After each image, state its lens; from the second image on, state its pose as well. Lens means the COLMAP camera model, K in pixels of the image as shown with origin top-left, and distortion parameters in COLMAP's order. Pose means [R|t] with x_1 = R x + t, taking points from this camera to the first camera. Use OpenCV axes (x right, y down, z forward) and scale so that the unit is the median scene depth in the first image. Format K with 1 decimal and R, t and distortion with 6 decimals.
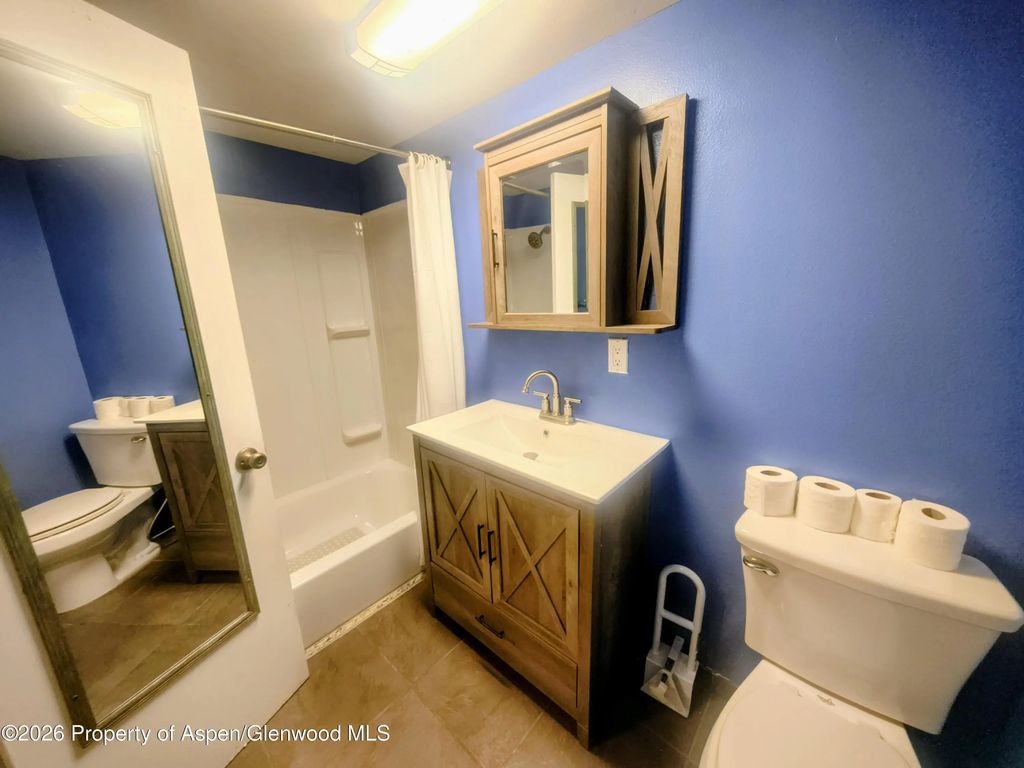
lens RADIAL K [[381.0, 0, 514.7], [0, 381.0, 384.8], [0, 0, 1]] dist [-0.002577, -0.000153]
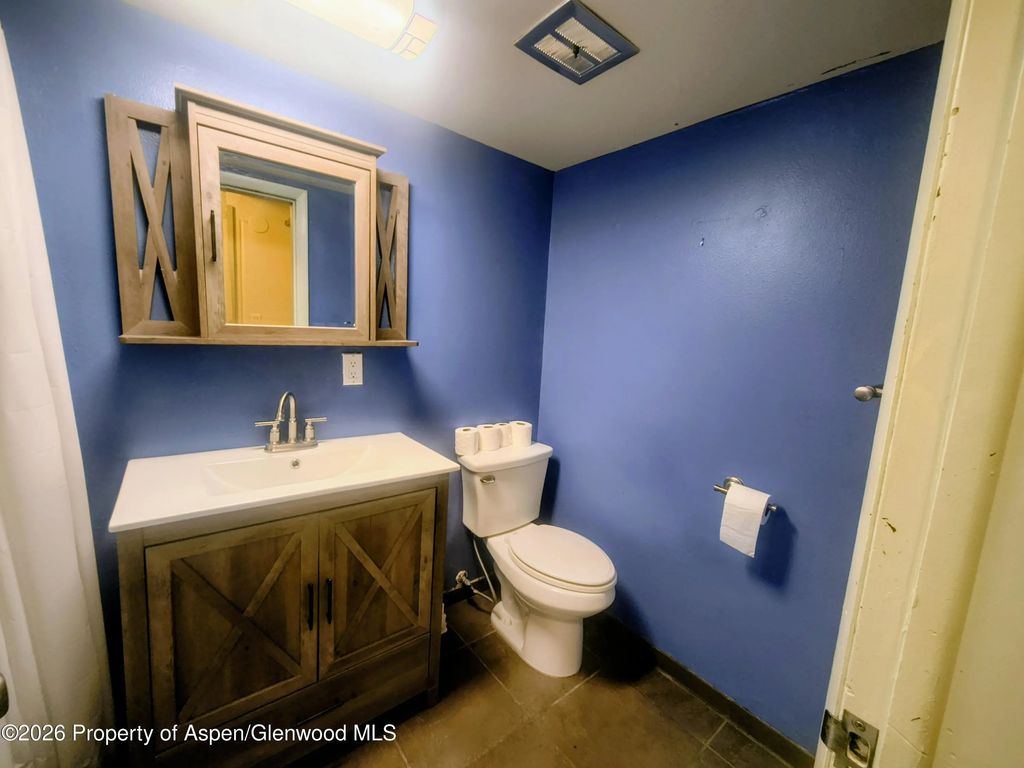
lens RADIAL K [[381.0, 0, 514.7], [0, 381.0, 384.8], [0, 0, 1]] dist [-0.002577, -0.000153]
pose [[0.188858, -0.089697, 0.977899, -0.725675], [0.169973, 0.983775, 0.057410, -0.016173], [-0.967182, 0.155374, 0.201040, 0.348893]]
